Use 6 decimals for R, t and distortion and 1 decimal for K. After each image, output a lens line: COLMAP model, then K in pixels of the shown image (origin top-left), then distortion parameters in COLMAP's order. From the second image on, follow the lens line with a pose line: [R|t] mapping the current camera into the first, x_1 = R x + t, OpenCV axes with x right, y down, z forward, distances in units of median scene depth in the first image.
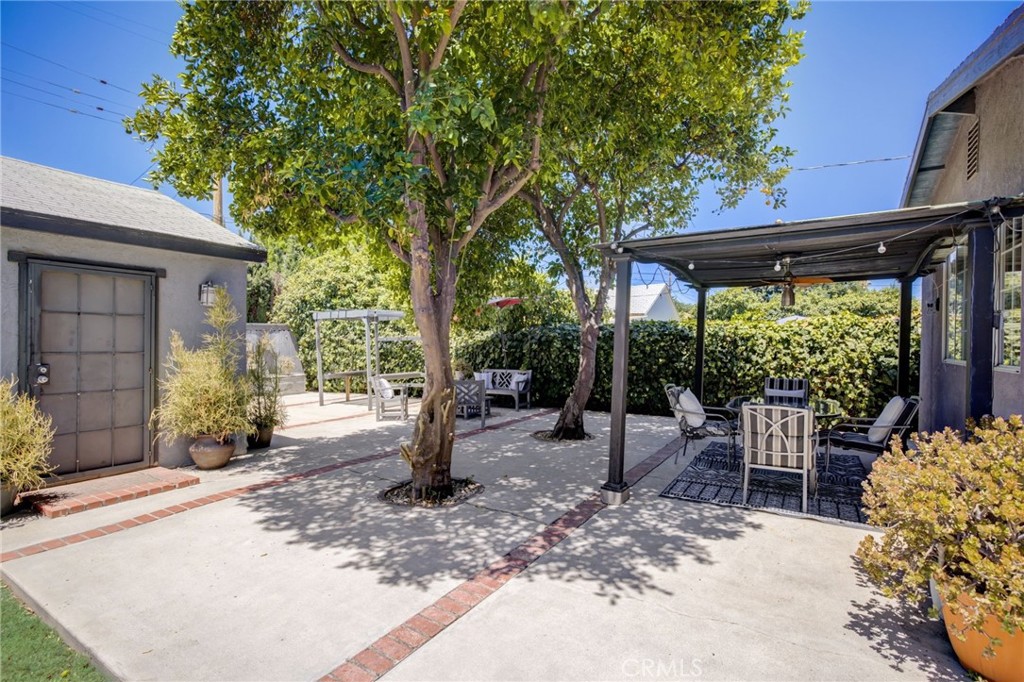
lens RADIAL K [[483.3, 0, 520.9], [0, 483.3, 339.2], [0, 0, 1]] dist [-0.017841, 0.007897]
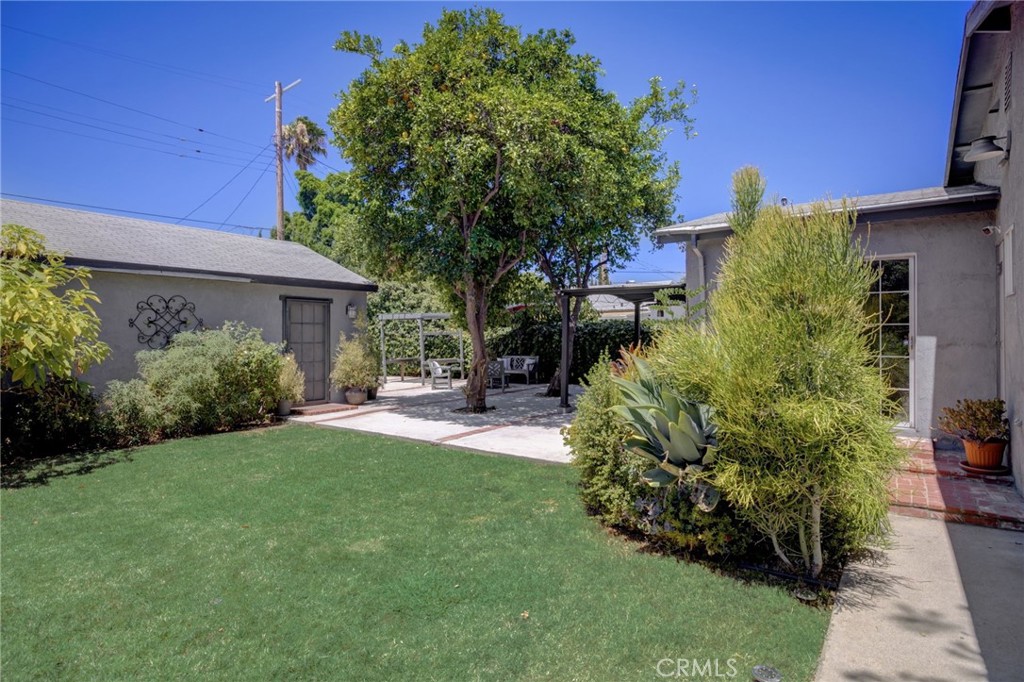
lens RADIAL K [[536.0, 0, 522.4], [0, 536.0, 324.1], [0, 0, 1]] dist [-0.021079, 0.009493]
pose [[0.998572, -0.006082, -0.053074, 0.119533], [0.005413, 0.999904, -0.012735, -0.015890], [0.053146, 0.012430, 0.998509, -1.098232]]
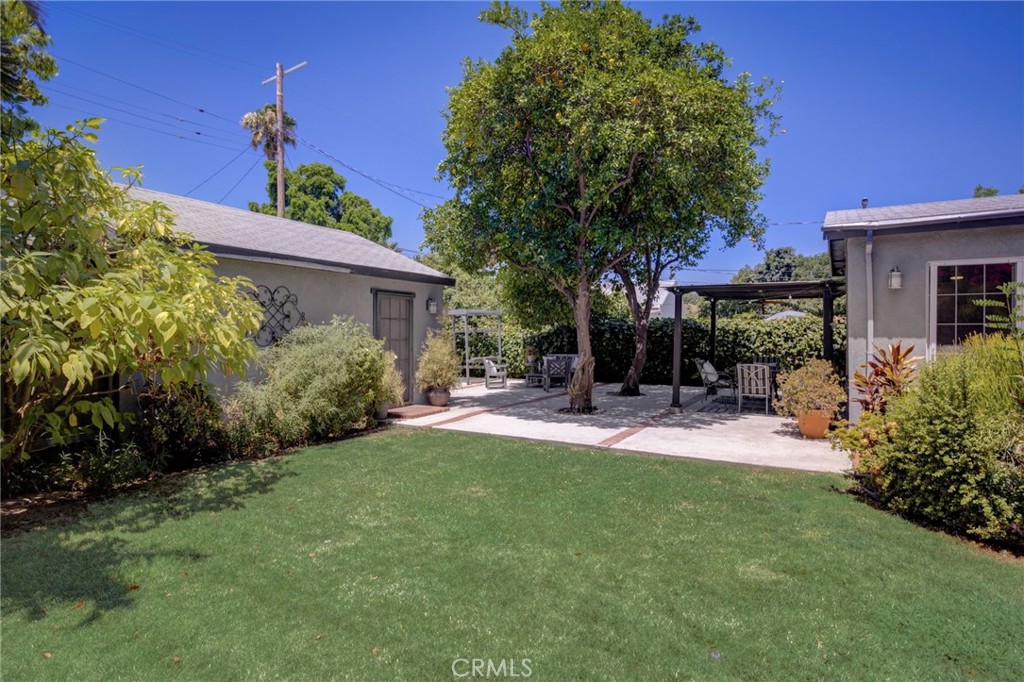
lens RADIAL K [[536.0, 0, 524.2], [0, 536.0, 321.6], [0, 0, 1]] dist [-0.021079, 0.009493]
pose [[0.999476, 0.000638, 0.032372, -0.419653], [-0.000149, 0.999886, -0.015110, -0.010901], [-0.032378, 0.015098, 0.999362, -1.006535]]
